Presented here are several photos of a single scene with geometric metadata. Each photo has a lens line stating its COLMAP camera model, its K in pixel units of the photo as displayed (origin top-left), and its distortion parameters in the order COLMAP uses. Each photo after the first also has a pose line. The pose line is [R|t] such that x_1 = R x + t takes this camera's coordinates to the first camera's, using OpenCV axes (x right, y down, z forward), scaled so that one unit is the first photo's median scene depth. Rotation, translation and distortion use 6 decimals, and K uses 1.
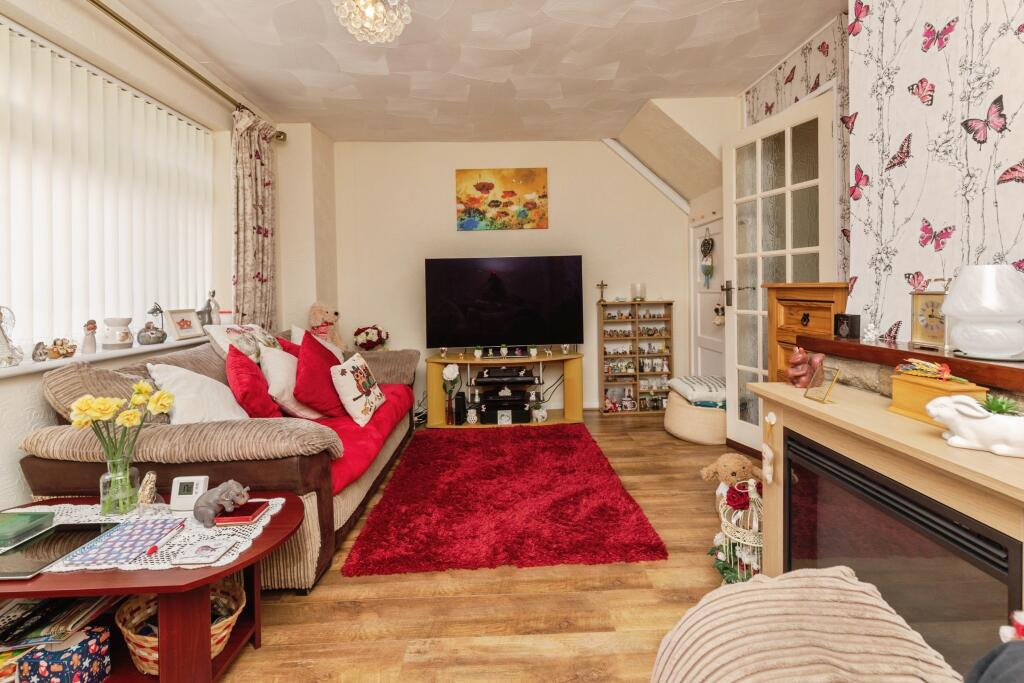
lens RADIAL K [[458.4, 0, 513.7], [0, 458.4, 349.5], [0, 0, 1]] dist [0.000908, -0.000060]
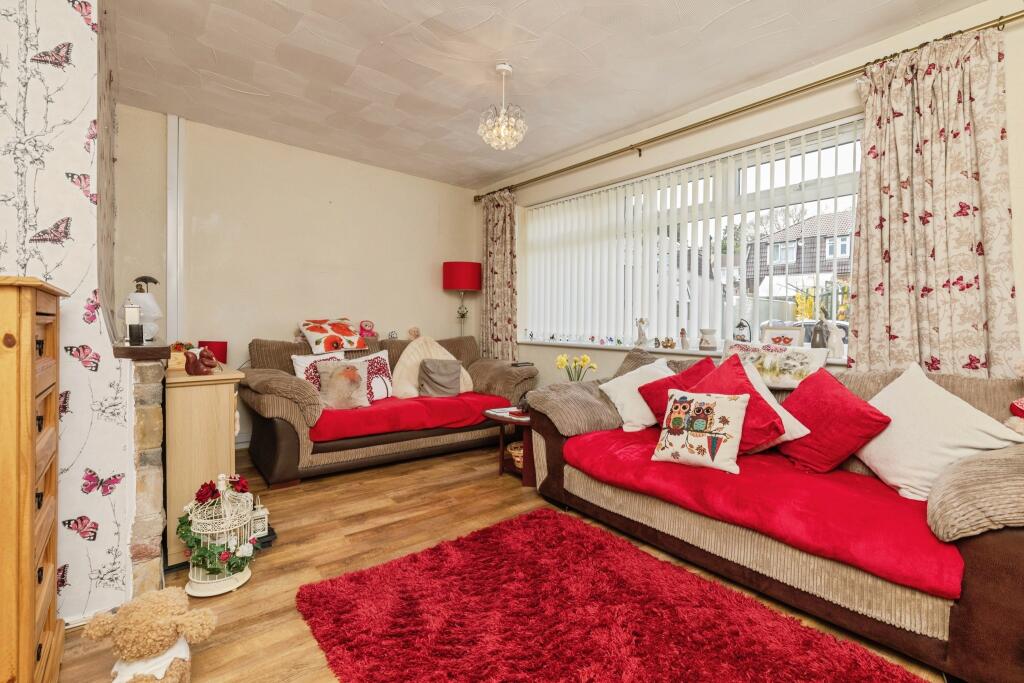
lens RADIAL K [[456.8, 0, 512.9], [0, 456.8, 318.9], [0, 0, 1]] dist [0.000454, -0.000035]
pose [[-0.788146, 0.005166, -0.615466, 0.639518], [-0.078289, 0.991001, 0.108572, -0.263049], [0.610489, 0.133755, -0.780649, 2.190303]]
